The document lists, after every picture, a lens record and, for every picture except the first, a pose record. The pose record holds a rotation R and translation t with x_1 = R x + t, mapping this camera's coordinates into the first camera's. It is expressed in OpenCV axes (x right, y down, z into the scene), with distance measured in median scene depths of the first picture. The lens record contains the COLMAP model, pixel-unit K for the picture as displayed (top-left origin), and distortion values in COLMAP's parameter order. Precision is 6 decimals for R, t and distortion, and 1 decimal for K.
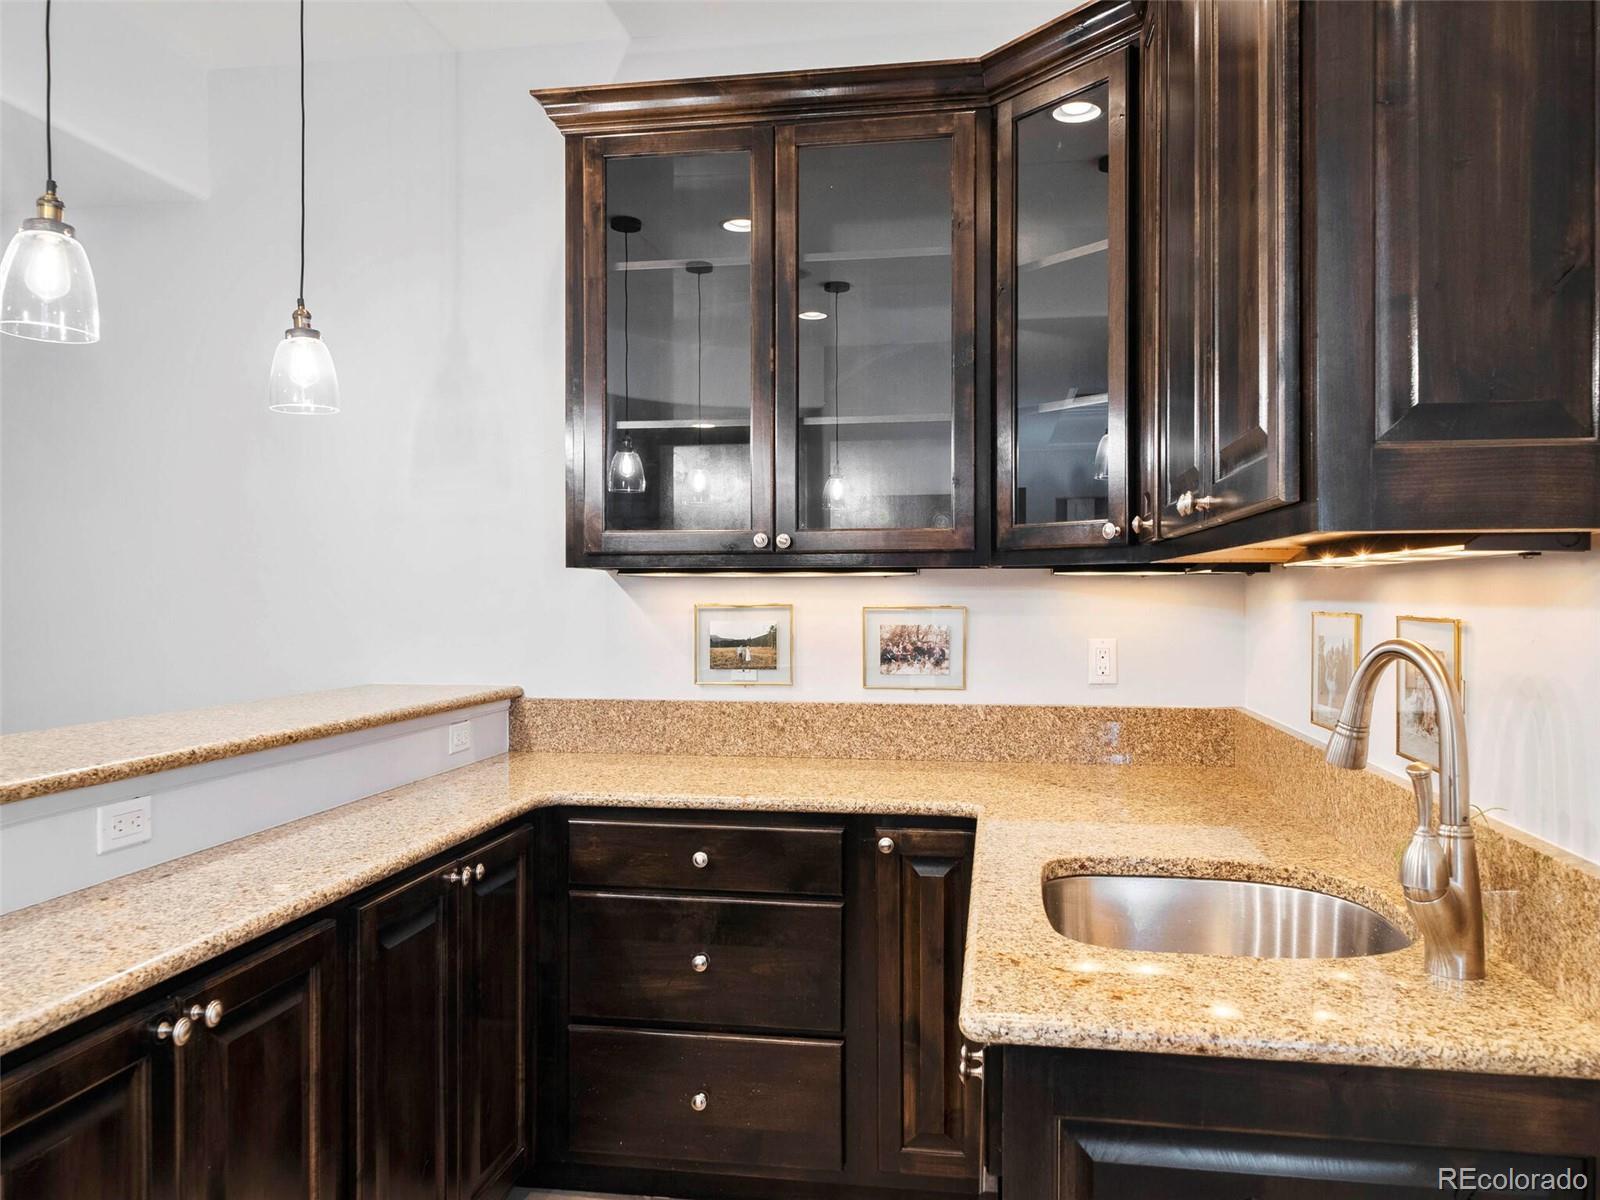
lens RADIAL K [[1214.2, 0, 798.3], [0, 1214.2, 595.5], [0, 0, 1]] dist [-0.008947, -0.000800]
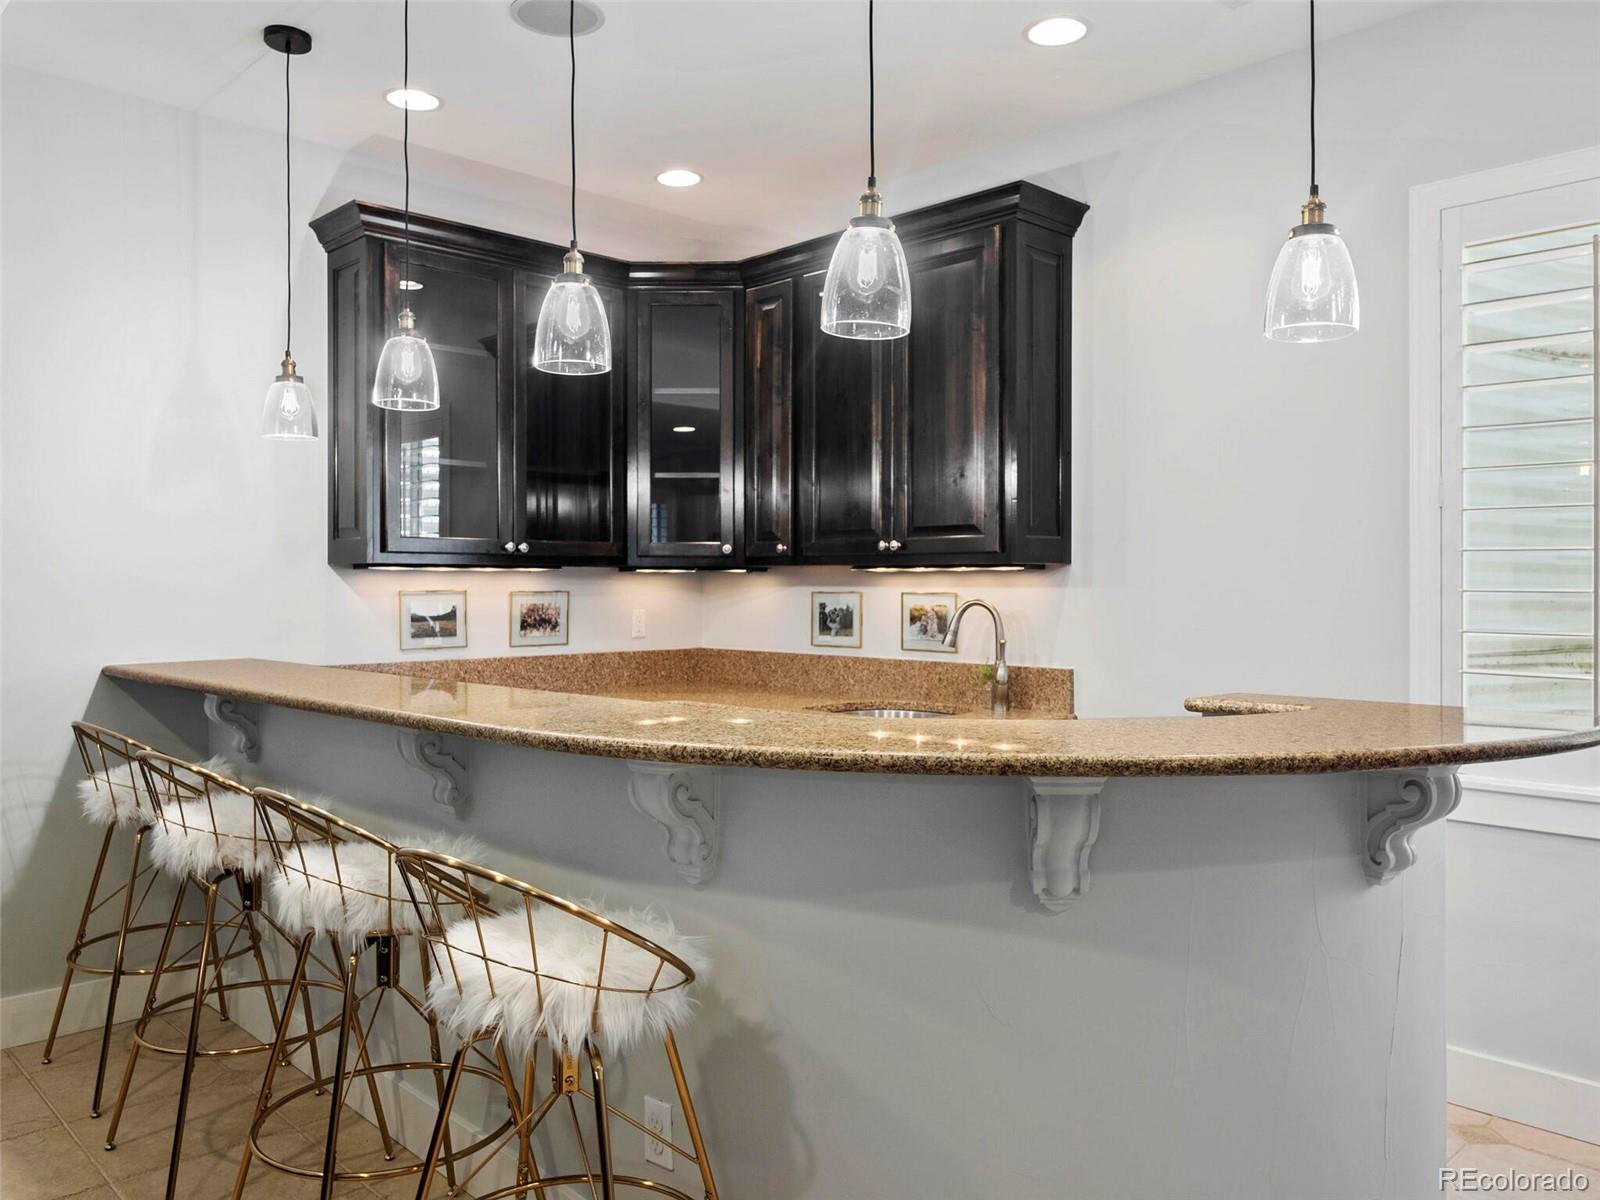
lens RADIAL K [[1214.2, 0, 799.2], [0, 1214.2, 598.1], [0, 0, 1]] dist [-0.008947, -0.000800]
pose [[0.595461, -0.009460, 0.803328, -0.923835], [0.000555, 0.999935, 0.011364, 0.000535], [-0.803384, -0.006321, 0.595428, -0.158596]]
